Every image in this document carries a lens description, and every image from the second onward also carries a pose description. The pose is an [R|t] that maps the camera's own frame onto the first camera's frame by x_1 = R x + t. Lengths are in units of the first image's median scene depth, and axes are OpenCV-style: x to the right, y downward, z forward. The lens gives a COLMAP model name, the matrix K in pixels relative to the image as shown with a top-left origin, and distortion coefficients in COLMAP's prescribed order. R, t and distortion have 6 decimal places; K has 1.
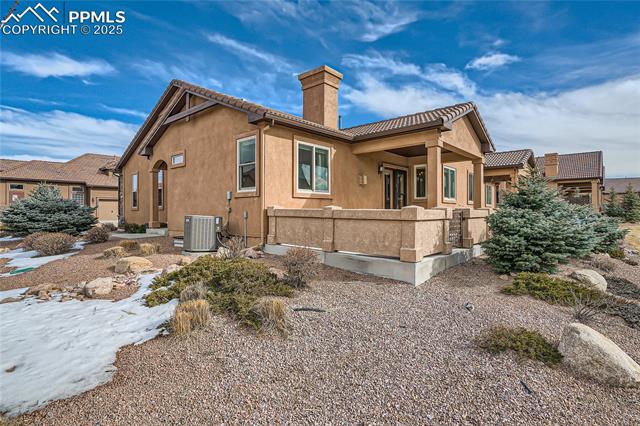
lens RADIAL K [[322.8, 0, 320.0], [0, 322.8, 213.0], [0, 0, 1]] dist [-0.000210, -0.000003]
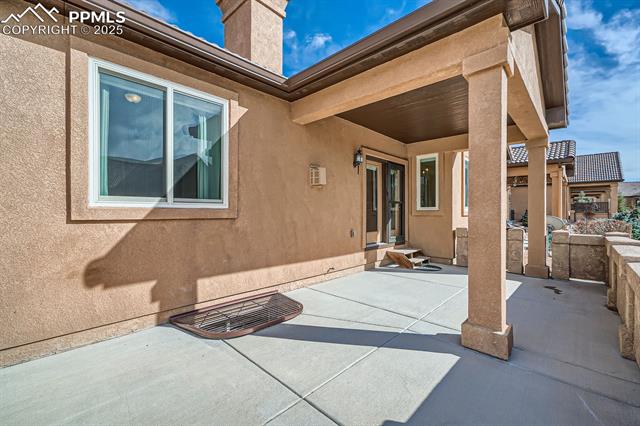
lens RADIAL K [[276.9, 0, 320.0], [0, 276.9, 213.0], [0, 0, 1]] dist [-0.013361, -0.000069]
pose [[0.999633, 0.002502, -0.026959, 0.139463], [-0.002541, 0.999996, -0.001431, -0.043166], [0.026955, 0.001499, 0.999636, 0.540179]]
